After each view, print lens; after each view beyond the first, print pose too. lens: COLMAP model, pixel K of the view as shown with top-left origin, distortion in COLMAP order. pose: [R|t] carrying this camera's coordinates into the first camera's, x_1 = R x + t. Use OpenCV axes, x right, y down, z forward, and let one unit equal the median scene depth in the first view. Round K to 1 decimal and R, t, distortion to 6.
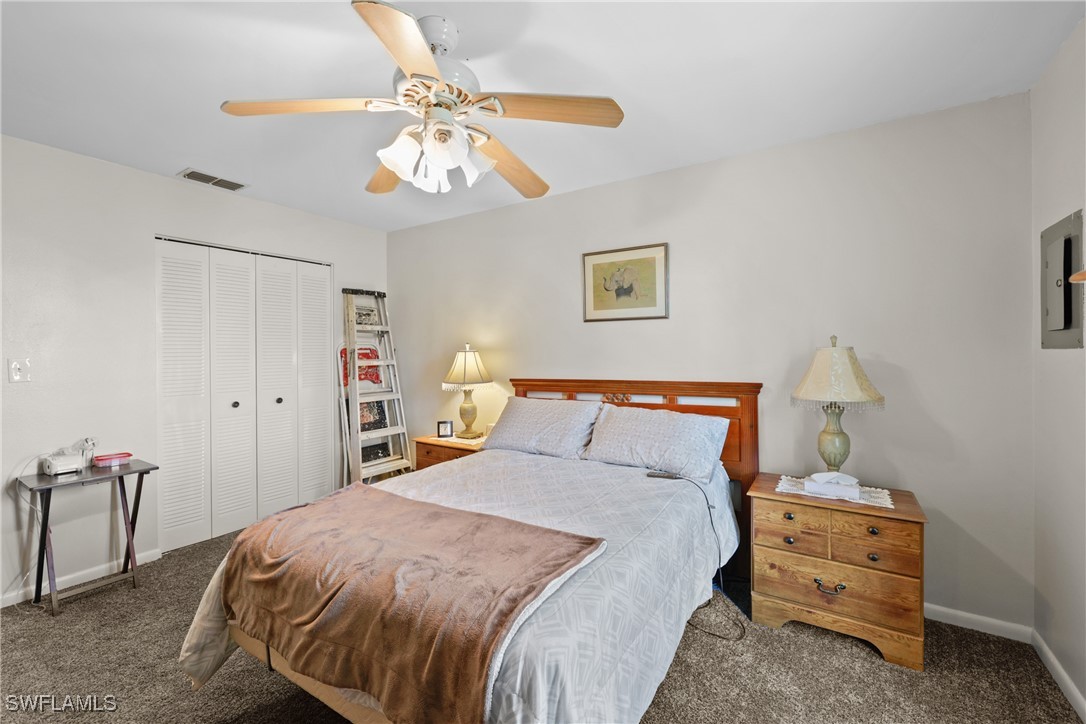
lens RADIAL K [[466.9, 0, 543.0], [0, 466.9, 362.0], [0, 0, 1]] dist [-0.000394, -0.000036]
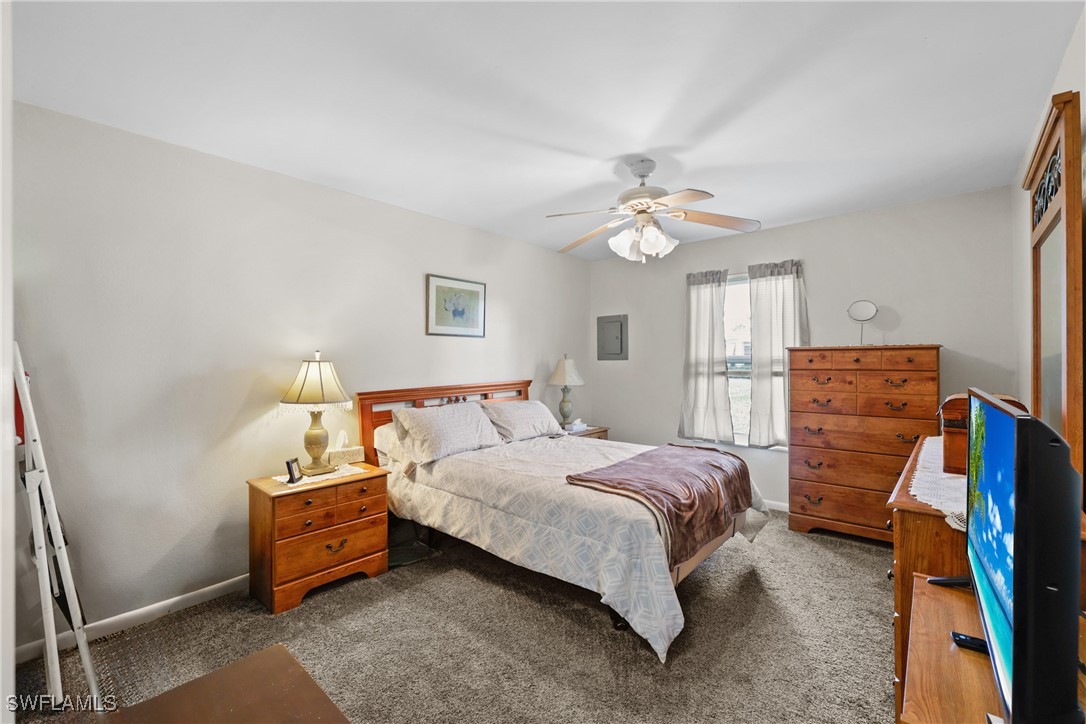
lens RADIAL K [[468.9, 0, 541.8], [0, 468.9, 369.2], [0, 0, 1]] dist [-0.000952, -0.000137]
pose [[0.151255, -0.013289, 0.988405, -0.993026], [0.031921, 0.999454, 0.008552, -0.005669], [-0.987979, 0.030257, 0.151597, 0.579648]]
